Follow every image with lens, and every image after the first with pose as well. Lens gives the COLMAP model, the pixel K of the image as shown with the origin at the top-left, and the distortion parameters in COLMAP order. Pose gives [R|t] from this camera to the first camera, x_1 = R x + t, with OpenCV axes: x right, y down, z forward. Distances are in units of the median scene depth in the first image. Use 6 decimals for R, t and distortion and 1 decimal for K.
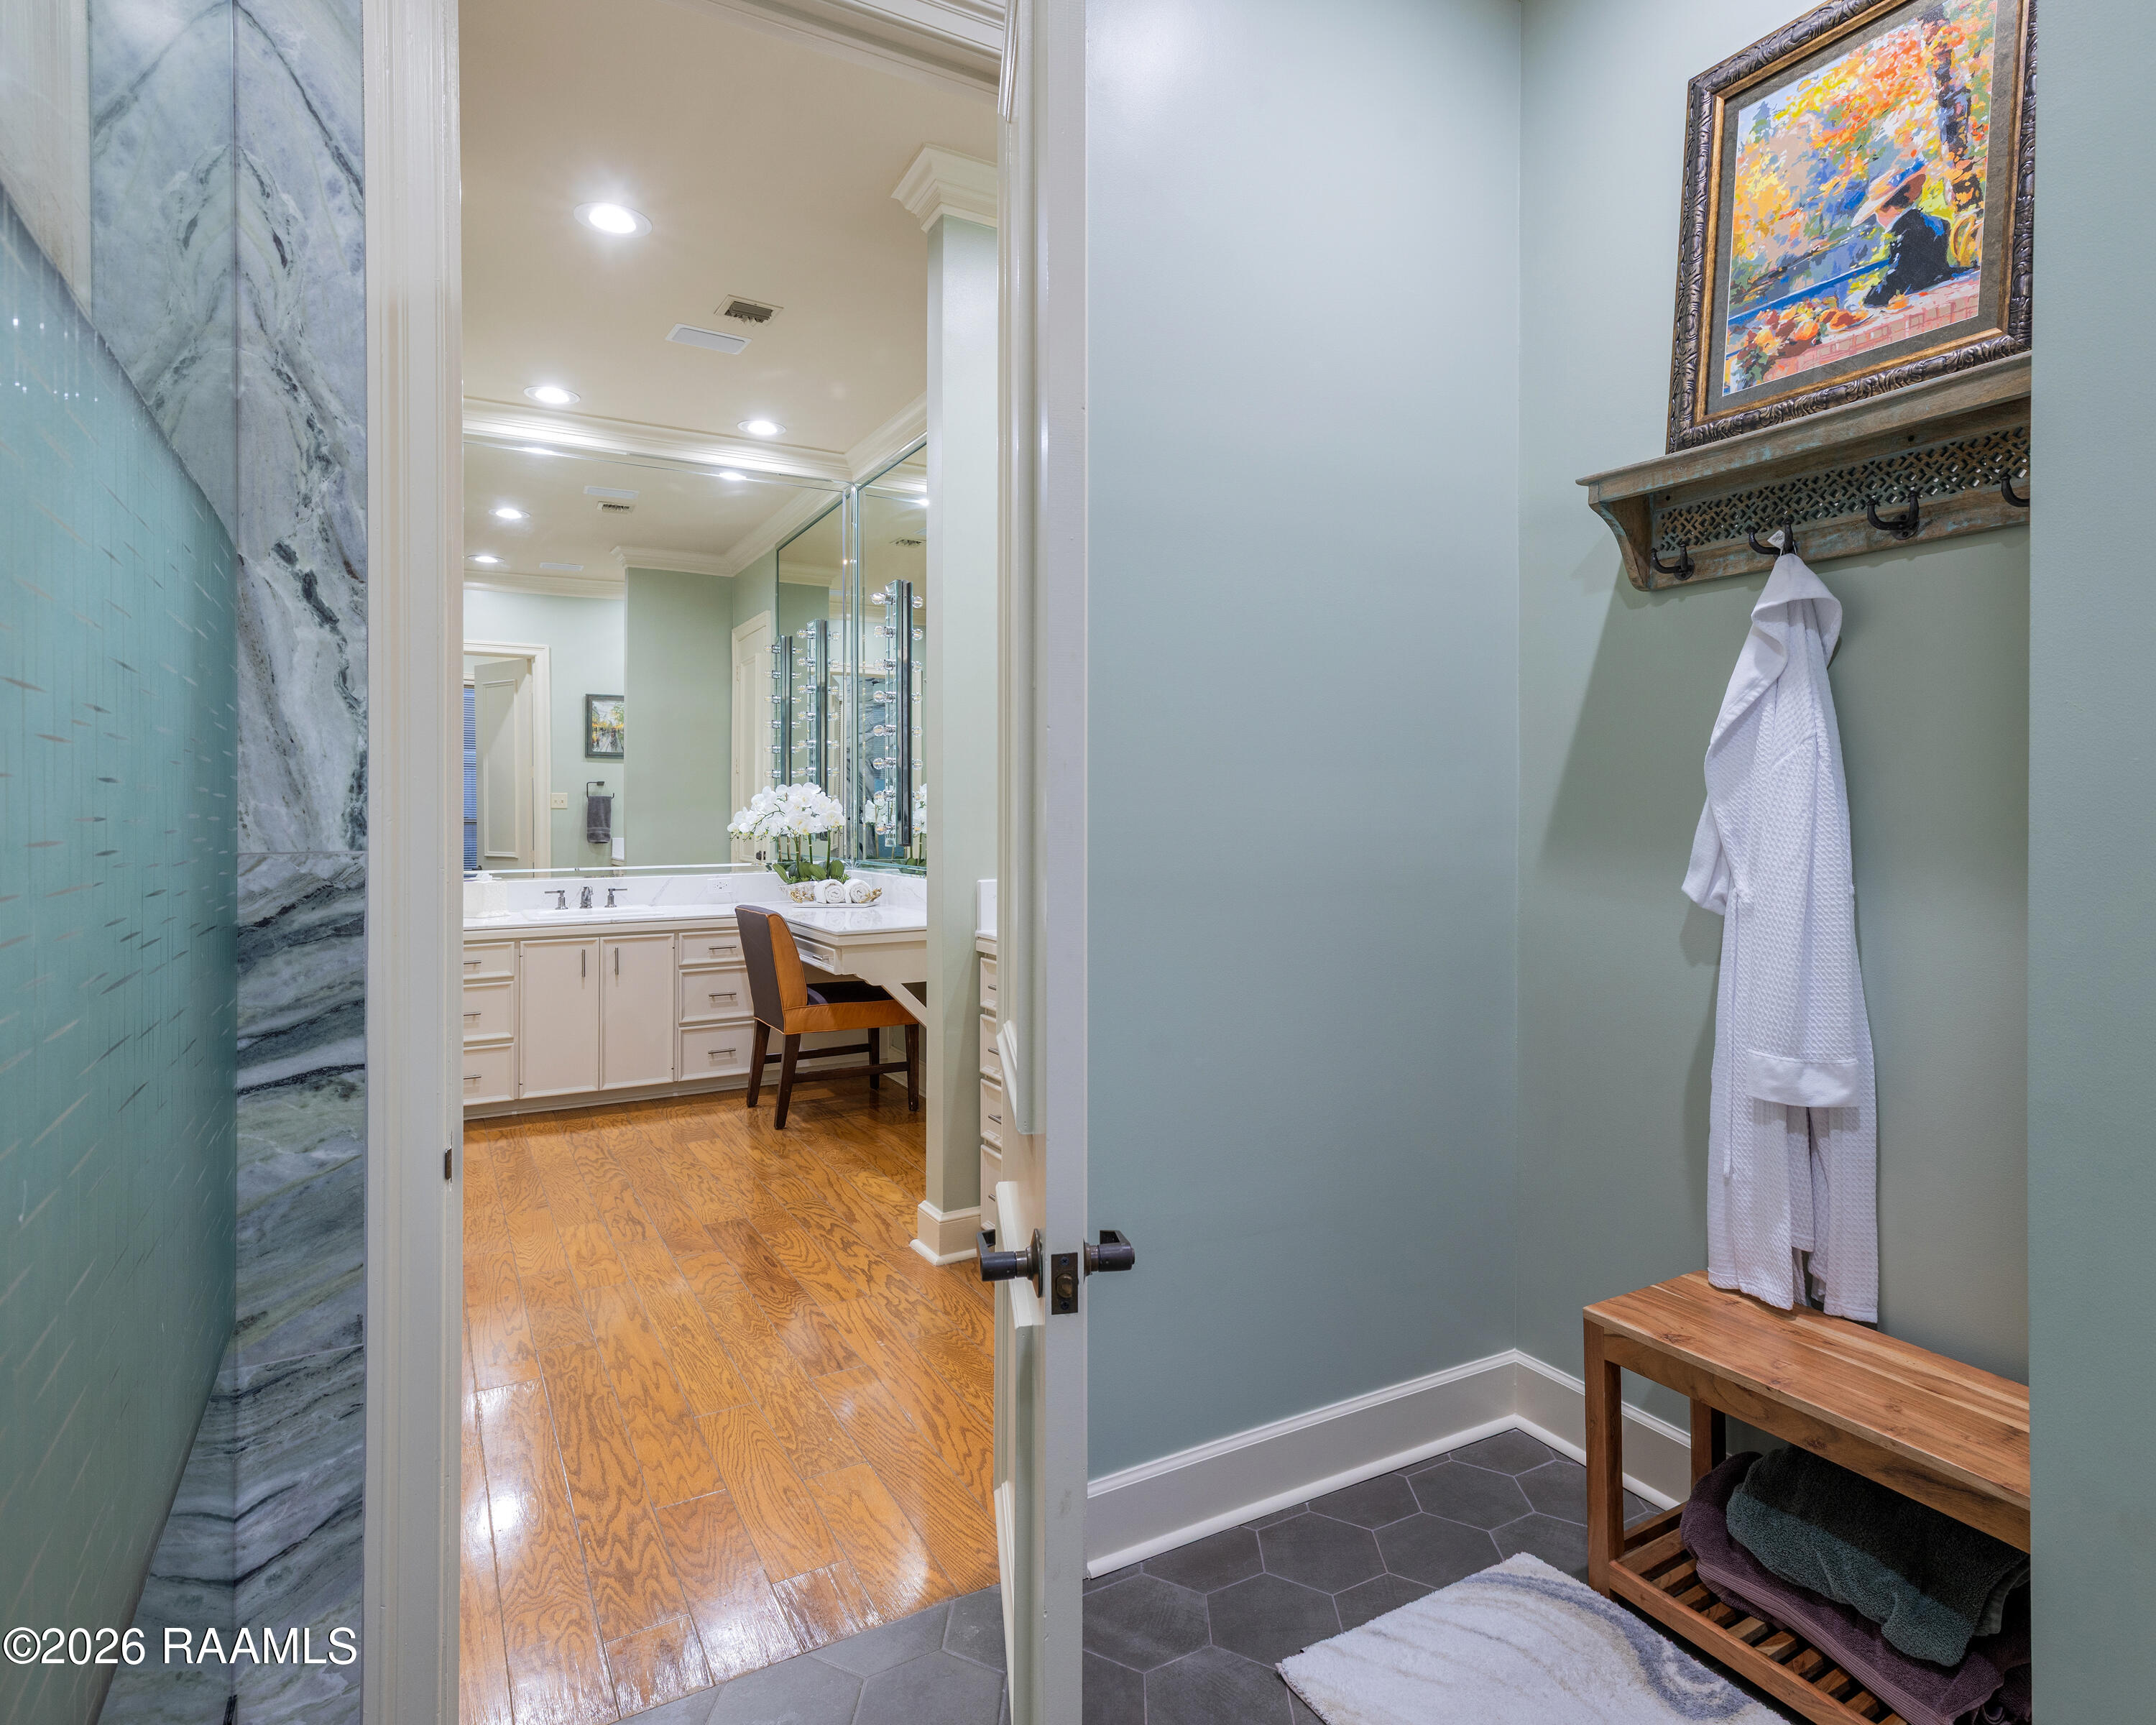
lens RADIAL K [[1092.6, 0, 1080.2], [0, 1092.6, 810.5], [0, 0, 1]] dist [0.010690, 0.000191]
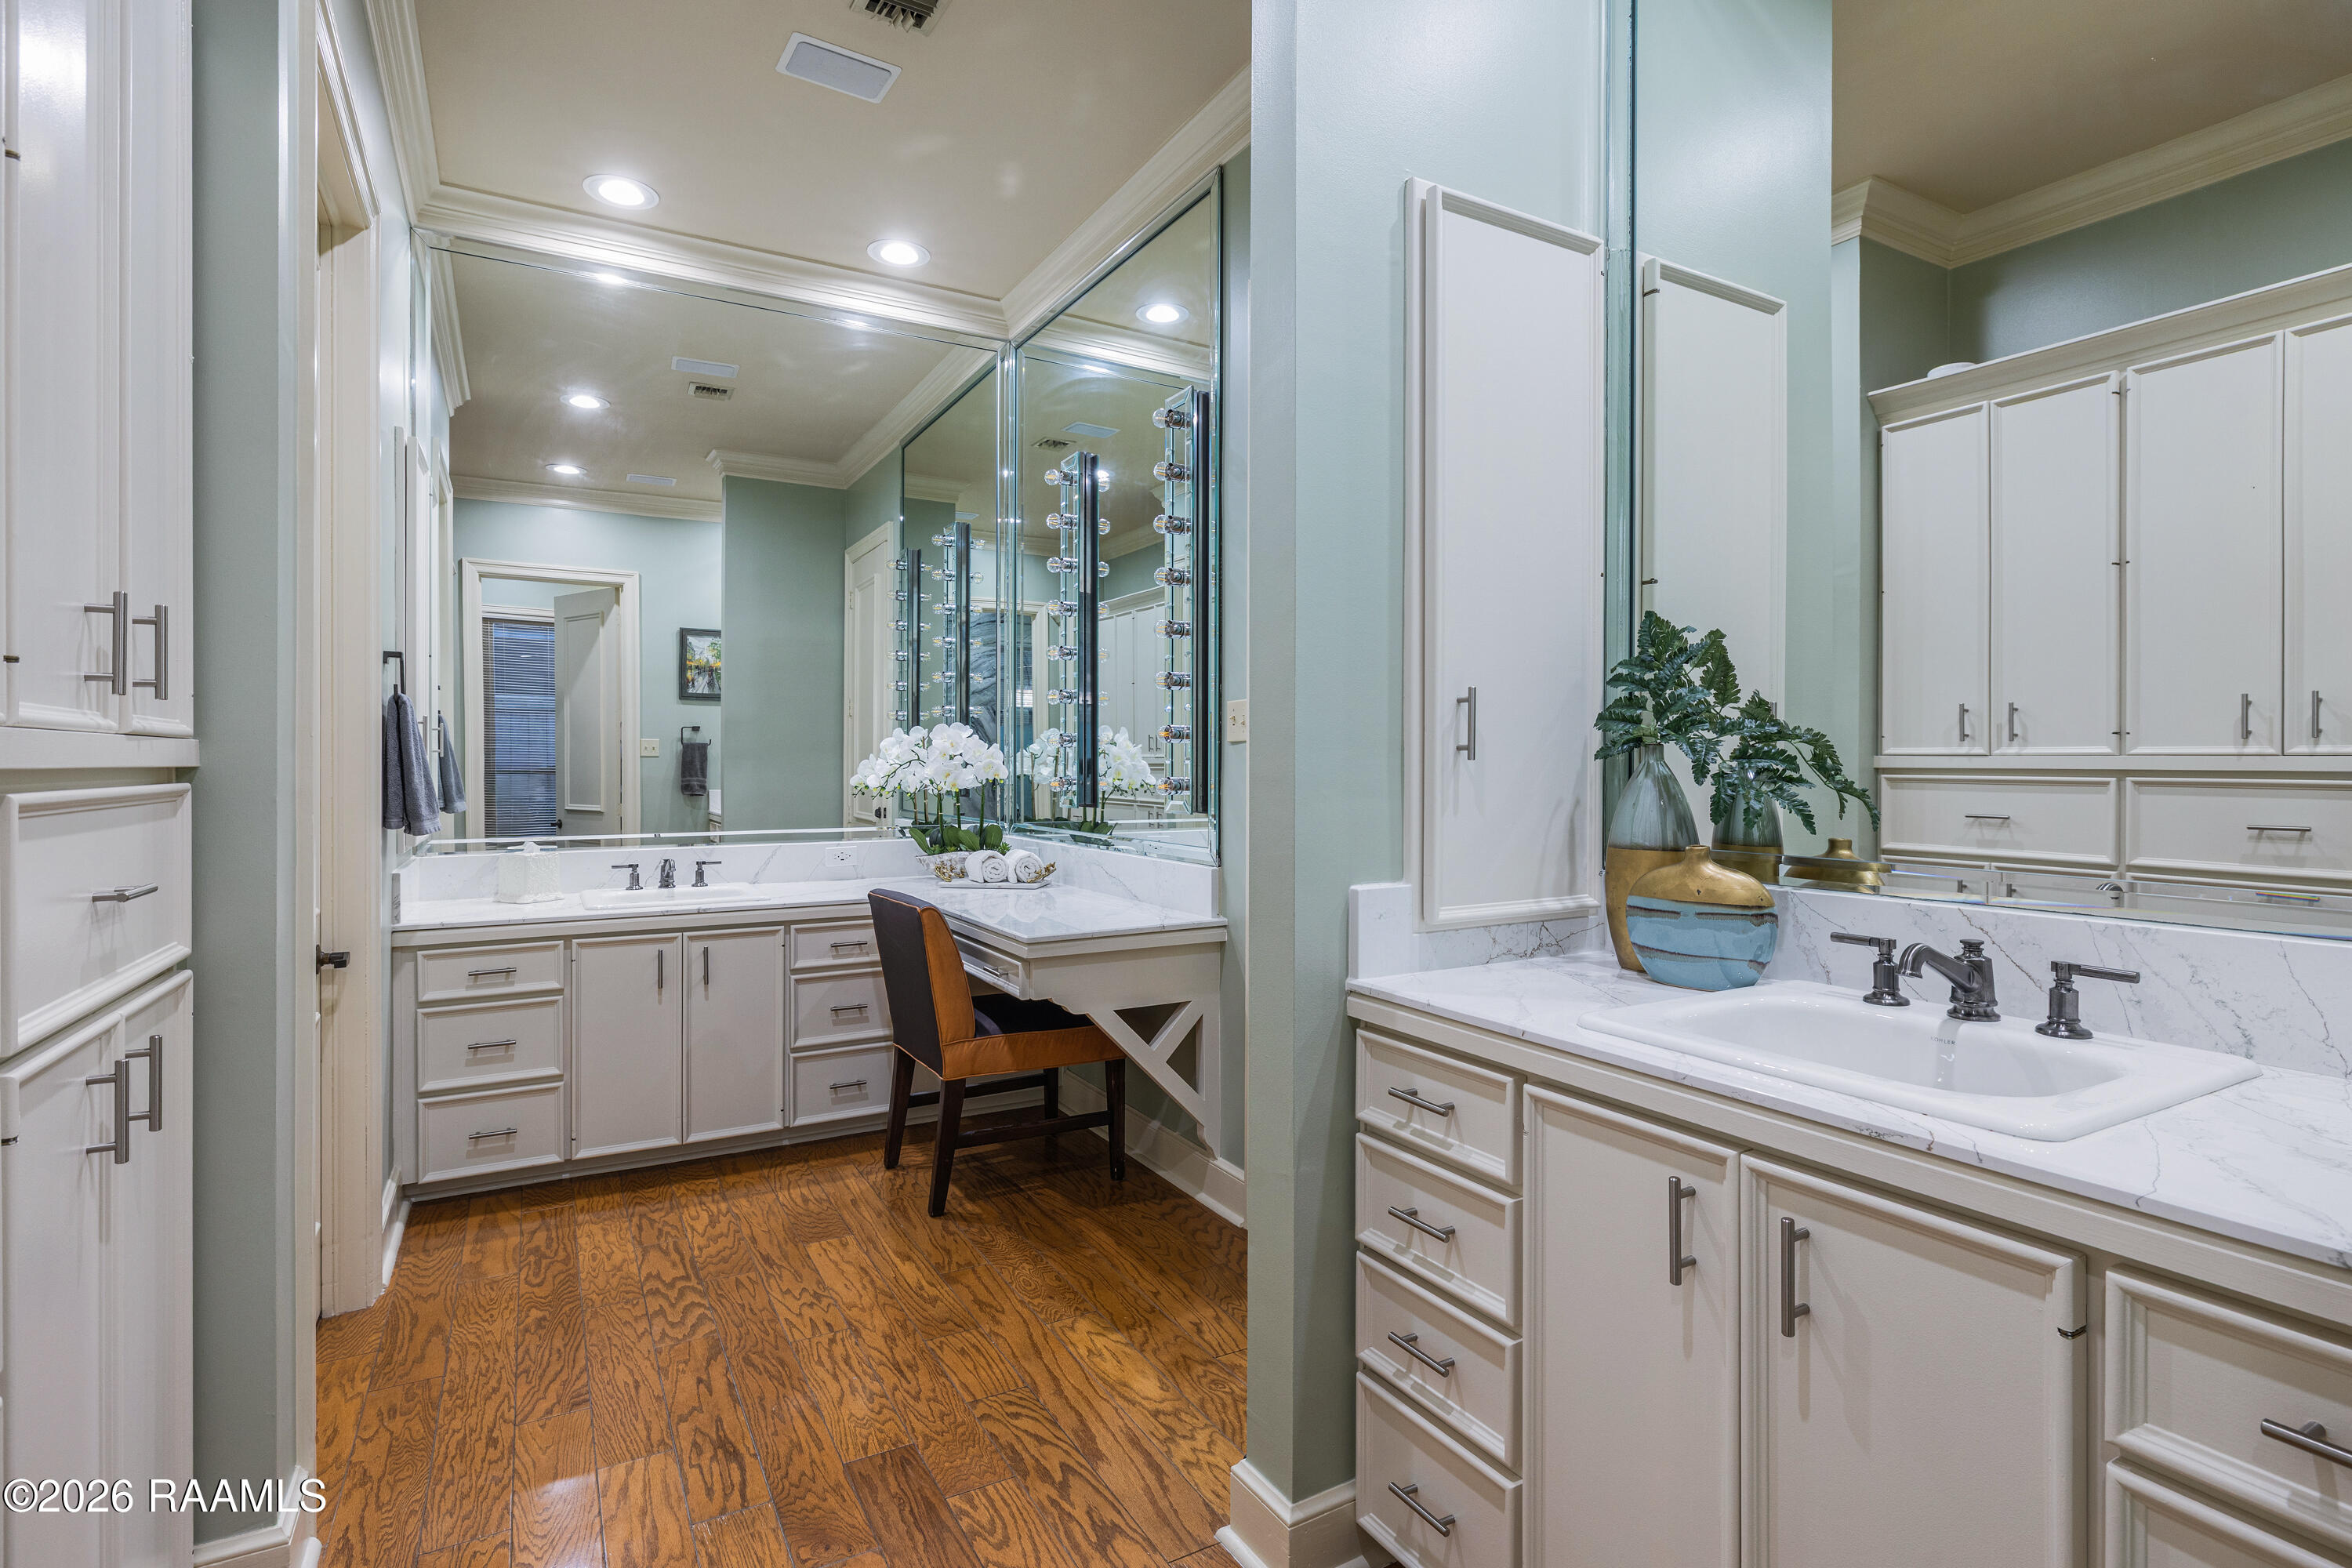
lens RADIAL K [[1146.2, 0, 1174.1], [0, 1146.2, 775.9], [0, 0, 1]] dist [0.000197, -0.000118]
pose [[0.999775, 0.005501, -0.020491, -0.095315], [-0.005251, 0.999911, 0.012226, 0.001429], [0.020556, -0.012115, 0.999715, 0.240135]]
